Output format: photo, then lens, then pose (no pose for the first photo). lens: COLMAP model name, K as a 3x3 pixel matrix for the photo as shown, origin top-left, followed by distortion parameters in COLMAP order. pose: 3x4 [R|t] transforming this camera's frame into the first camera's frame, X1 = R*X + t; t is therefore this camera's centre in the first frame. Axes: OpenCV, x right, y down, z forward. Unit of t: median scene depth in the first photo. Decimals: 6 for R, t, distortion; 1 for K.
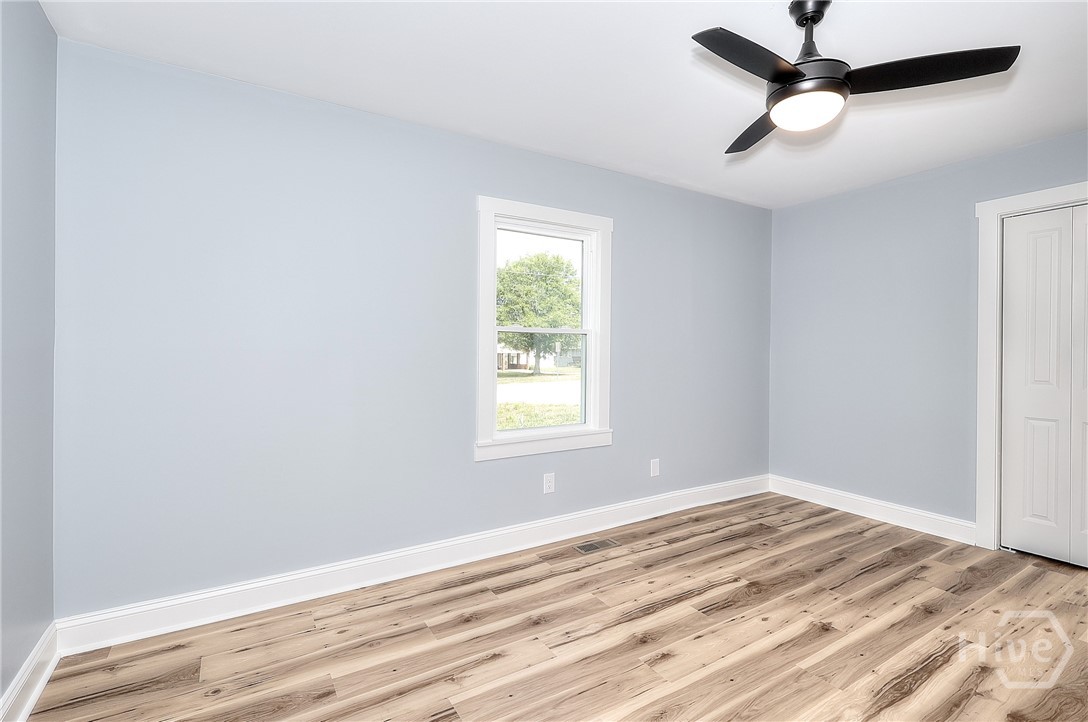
lens RADIAL K [[501.3, 0, 544.1], [0, 501.3, 357.3], [0, 0, 1]] dist [-0.005110, 0.001128]
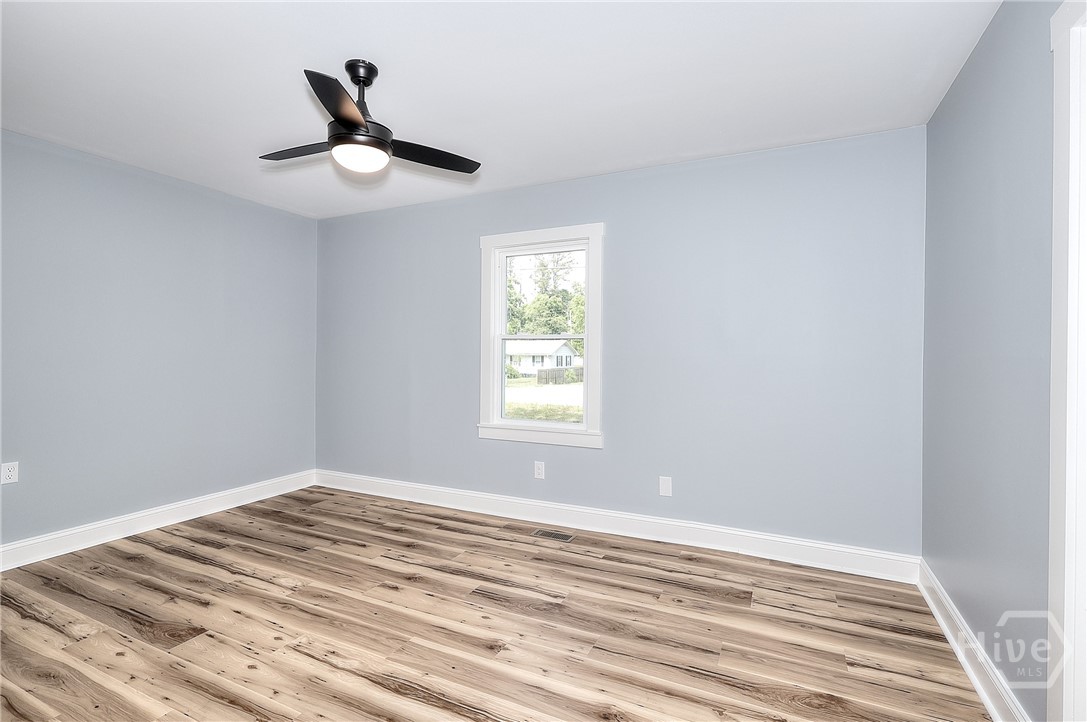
lens RADIAL K [[500.8, 0, 543.6], [0, 500.8, 357.3], [0, 0, 1]] dist [-0.005110, 0.001128]
pose [[0.535404, 0.004585, -0.844584, 1.137167], [-0.009932, 0.999950, -0.000868, -0.006276], [0.844538, 0.008853, 0.535423, 0.457178]]
